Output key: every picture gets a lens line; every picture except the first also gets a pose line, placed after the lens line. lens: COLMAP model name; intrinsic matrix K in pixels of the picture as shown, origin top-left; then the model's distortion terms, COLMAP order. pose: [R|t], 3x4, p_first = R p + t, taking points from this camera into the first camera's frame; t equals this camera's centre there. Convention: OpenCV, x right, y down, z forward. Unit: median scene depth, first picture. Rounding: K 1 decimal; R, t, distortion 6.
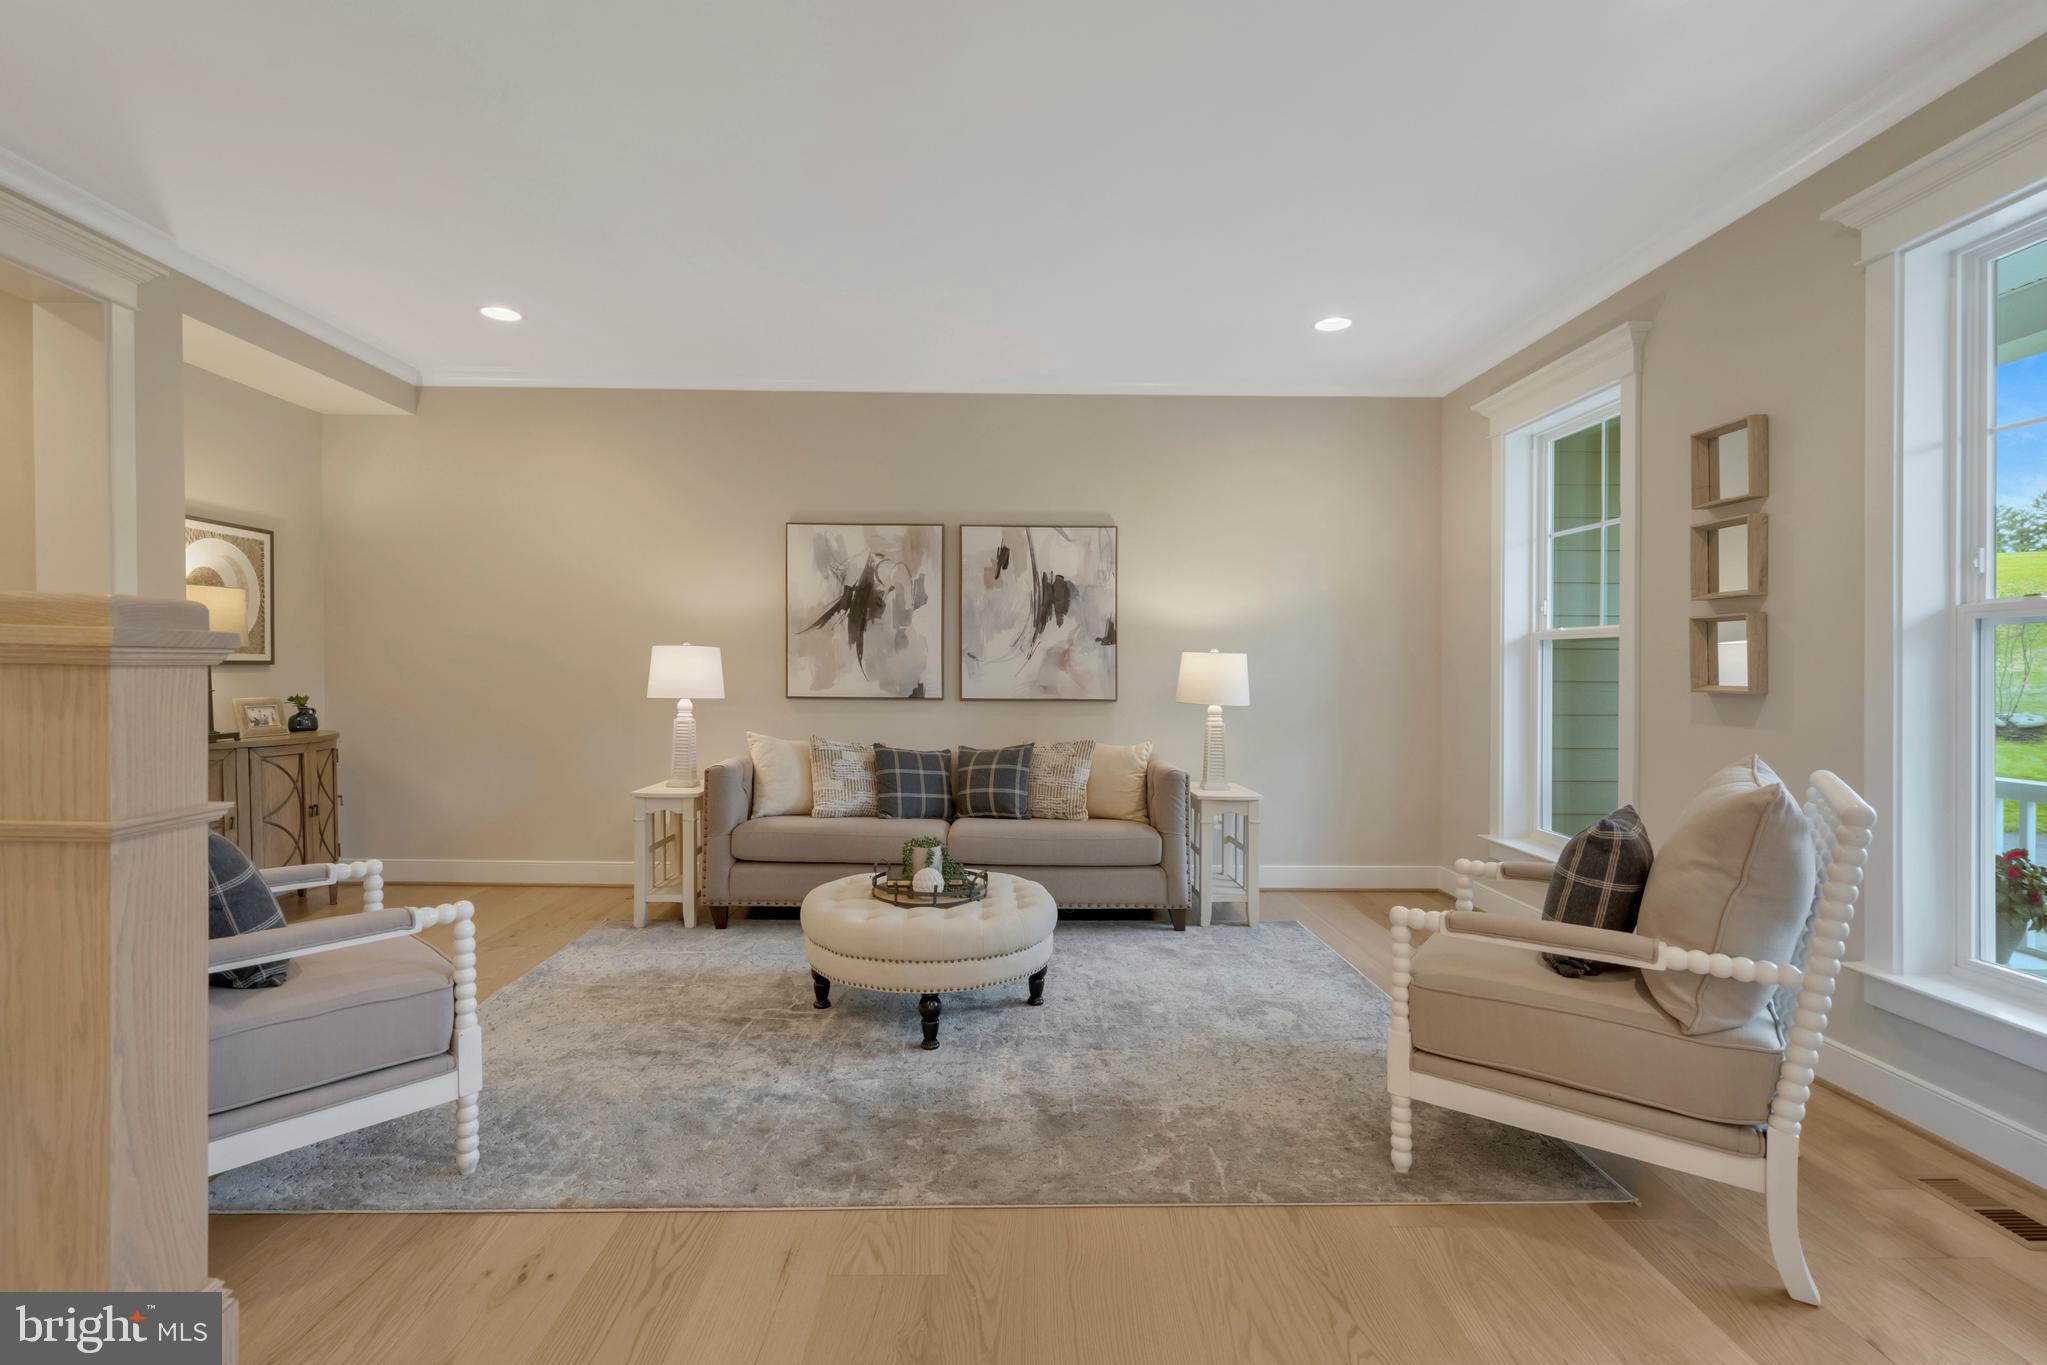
lens RADIAL K [[954.0, 0, 1027.9], [0, 954.0, 674.5], [0, 0, 1]] dist [0.005193, 0.005235]
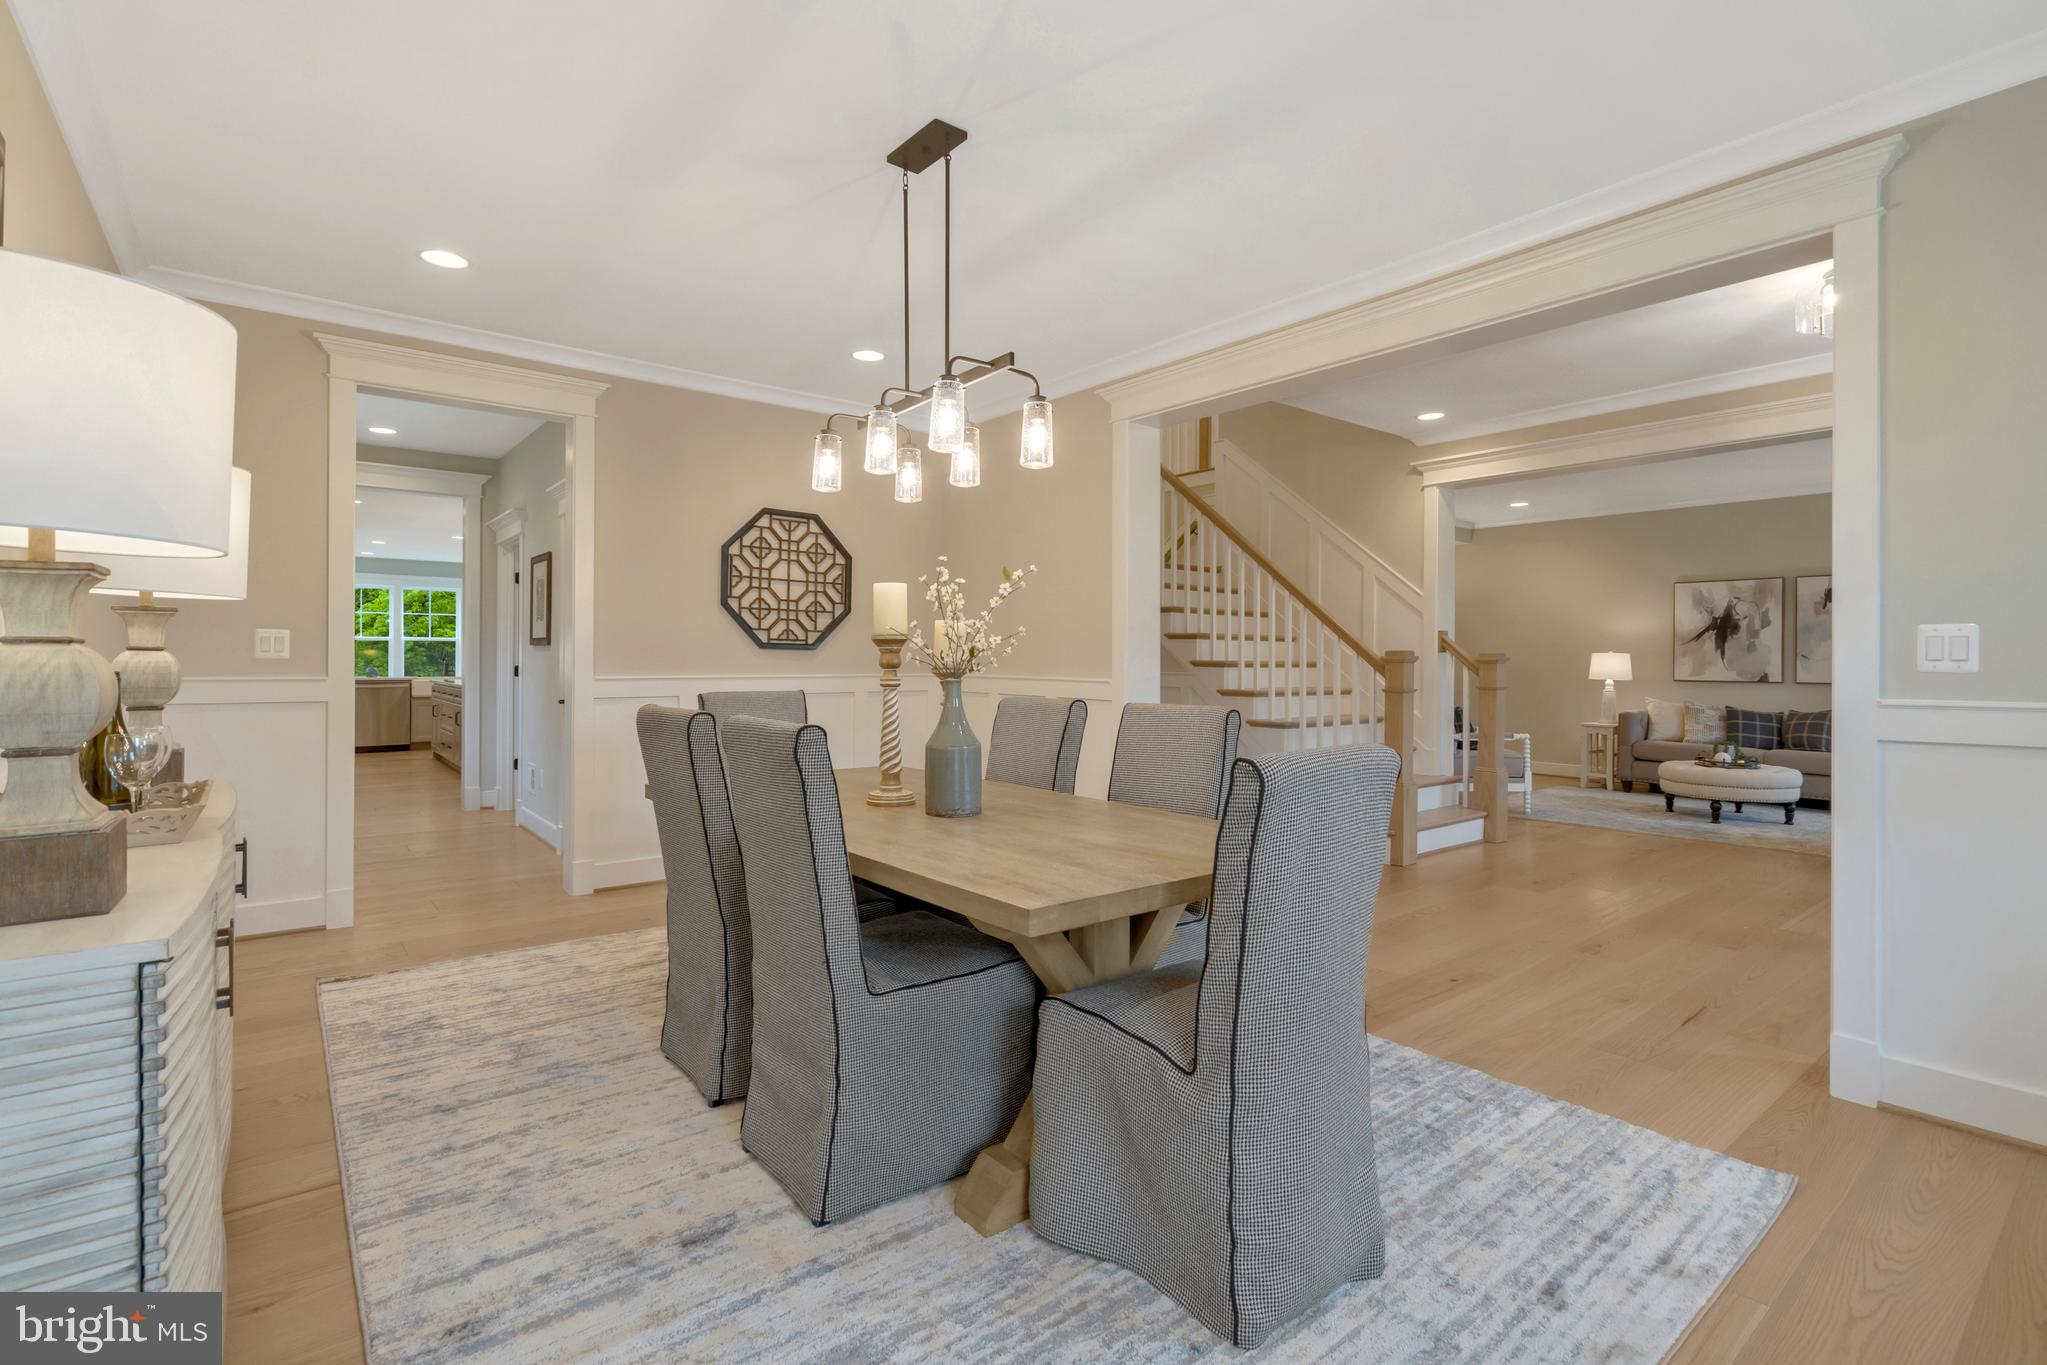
lens RADIAL K [[954.0, 0, 1026.6], [0, 954.0, 674.8], [0, 0, 1]] dist [0.005193, 0.005235]
pose [[0.612363, 0.007564, -0.790541, 0.435162], [-0.008876, 0.999957, 0.002693, 0.019857], [0.790527, 0.005367, 0.612404, -1.086245]]
